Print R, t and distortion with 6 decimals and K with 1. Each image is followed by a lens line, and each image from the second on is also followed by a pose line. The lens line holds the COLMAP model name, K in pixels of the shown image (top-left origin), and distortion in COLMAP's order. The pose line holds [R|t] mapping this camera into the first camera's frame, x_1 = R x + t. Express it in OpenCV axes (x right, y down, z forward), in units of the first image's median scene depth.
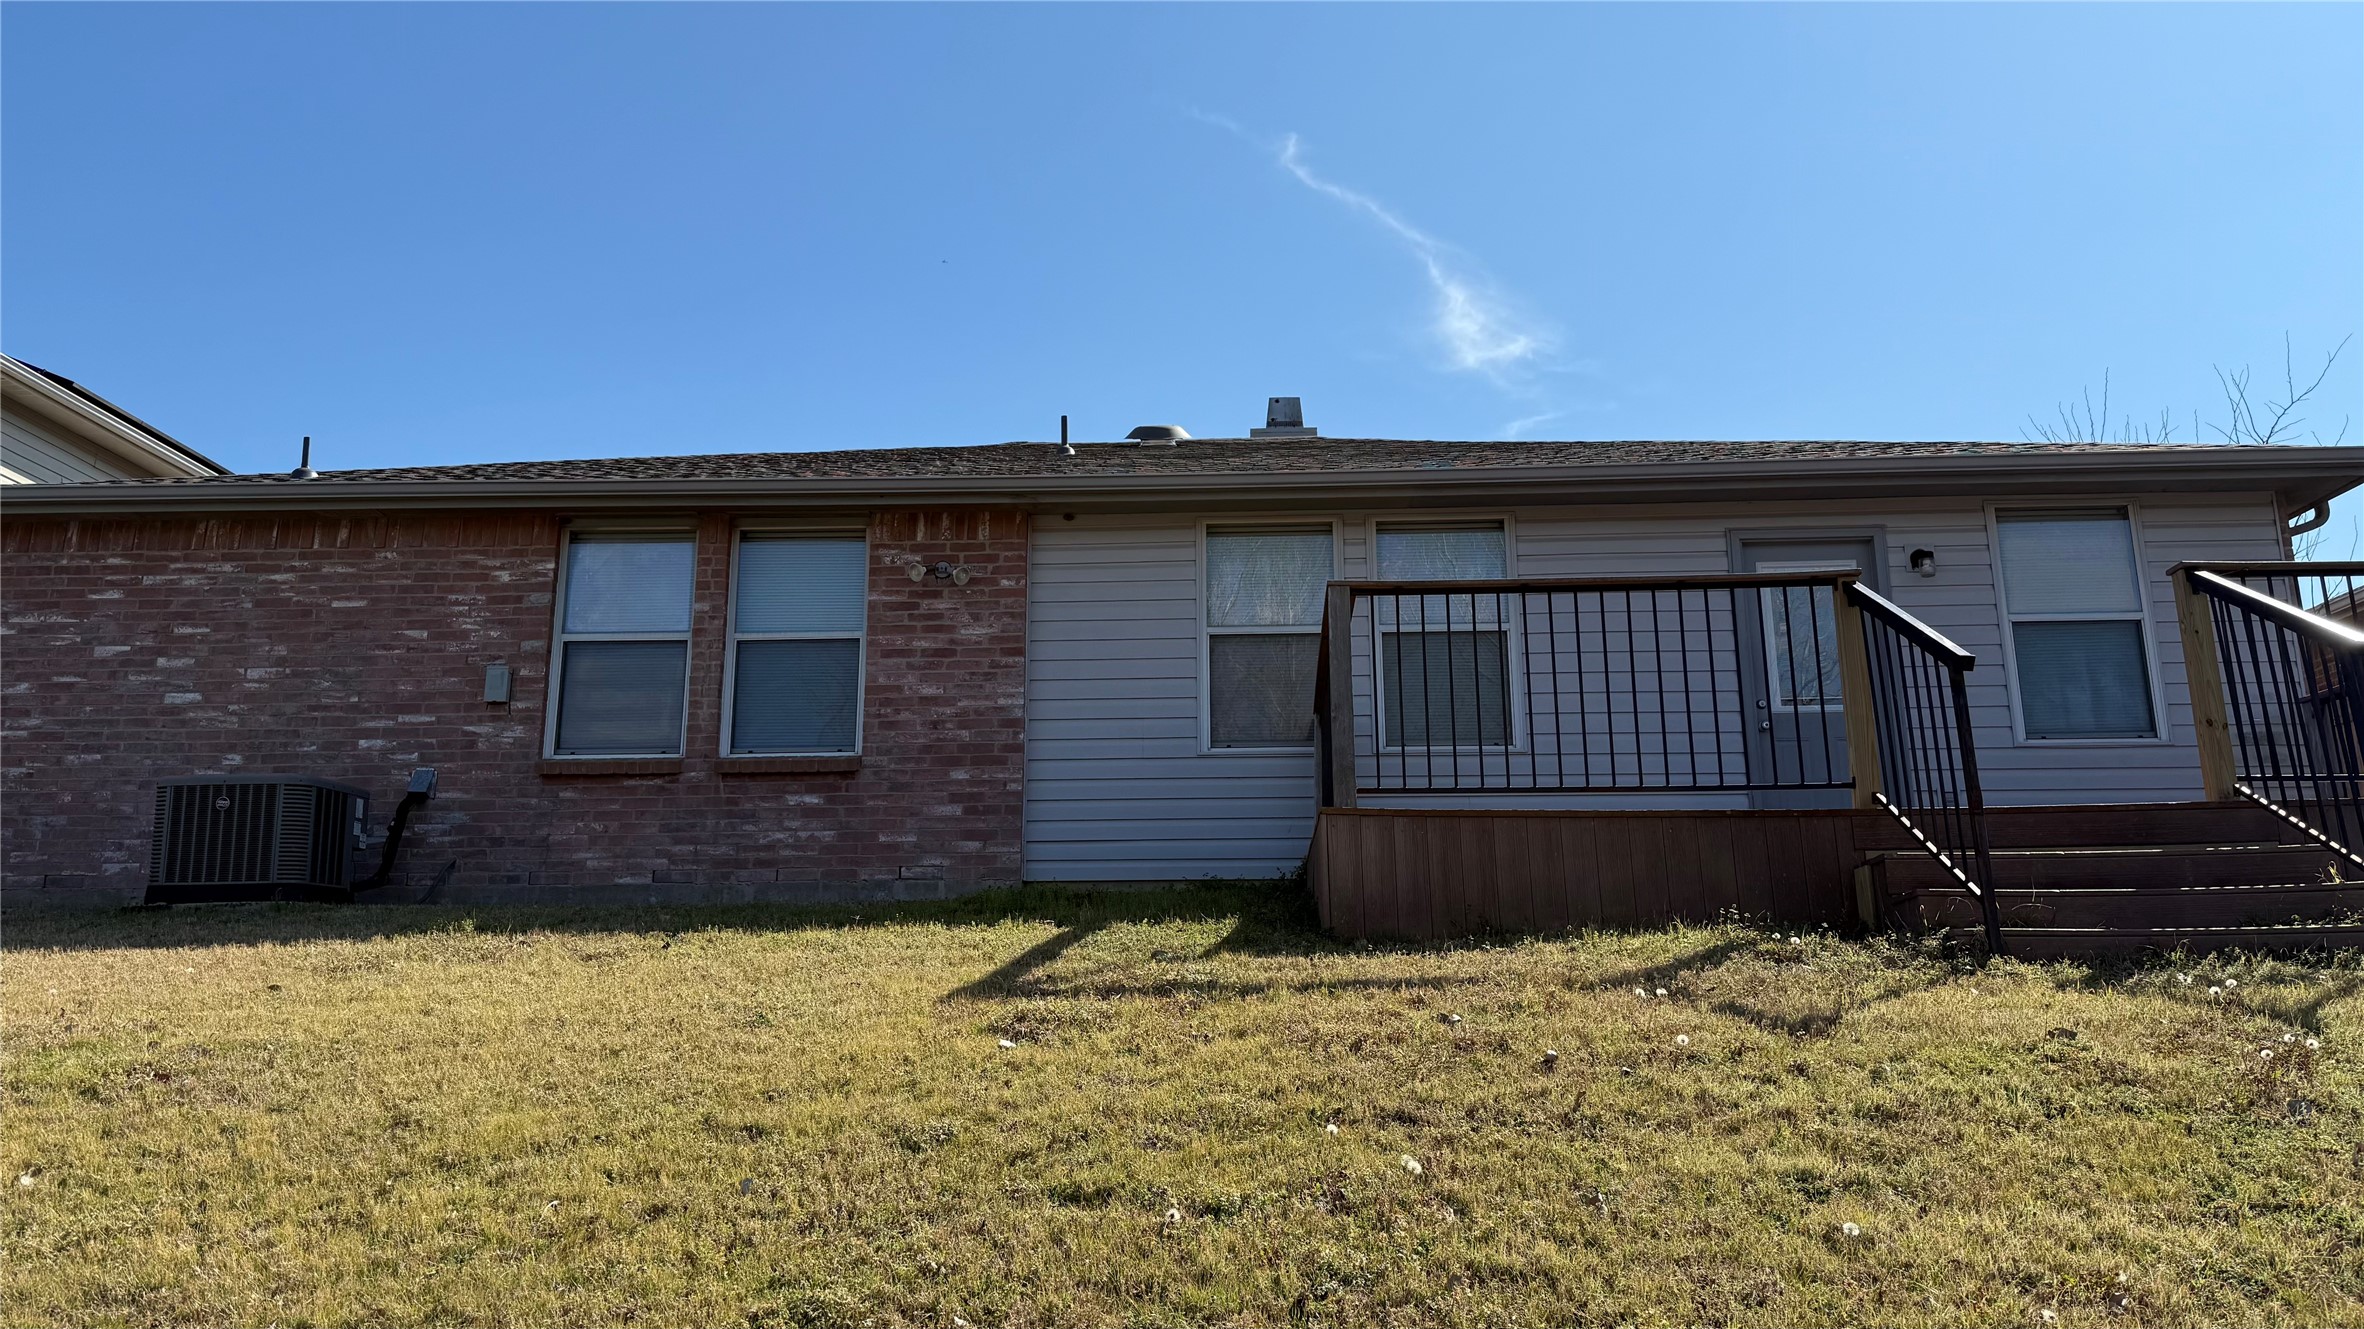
lens RADIAL K [[1643.5, 0, 1182.0], [0, 1643.5, 664.5], [0, 0, 1]] dist [0.173404, -0.231814]
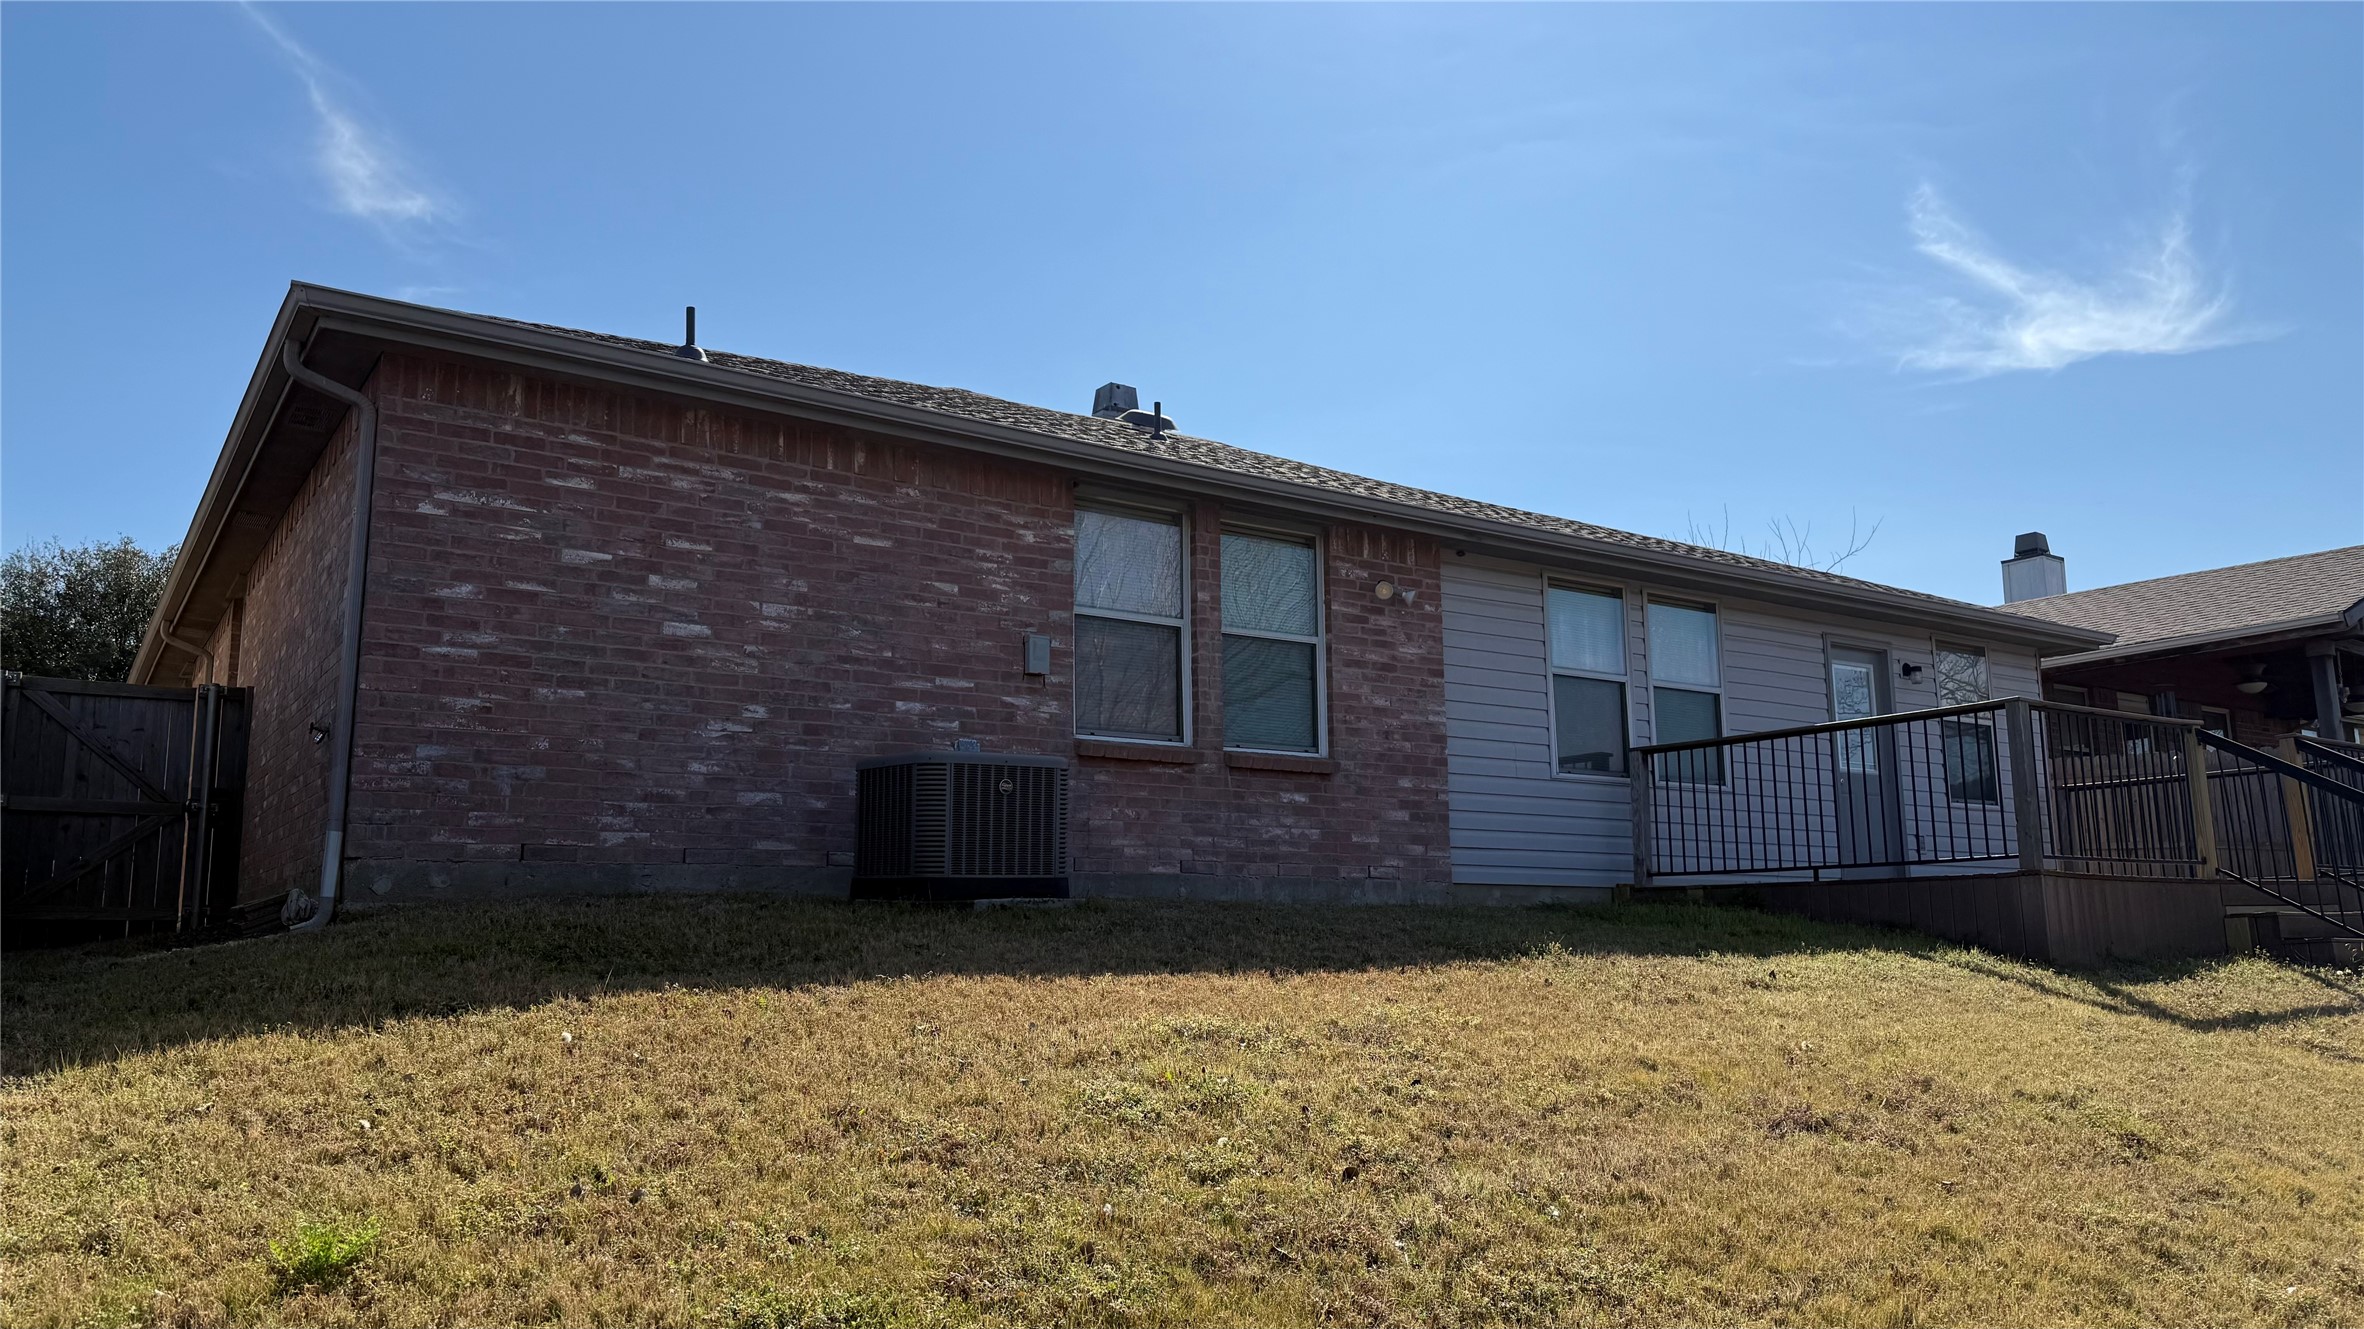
lens RADIAL K [[1643.5, 0, 1182.0], [0, 1643.5, 664.5], [0, 0, 1]] dist [0.173404, -0.231814]
pose [[0.791979, 0.096501, 0.602873, -0.887197], [-0.137884, 0.990190, 0.022636, -0.014666], [-0.594774, -0.101053, 0.797516, 0.218004]]
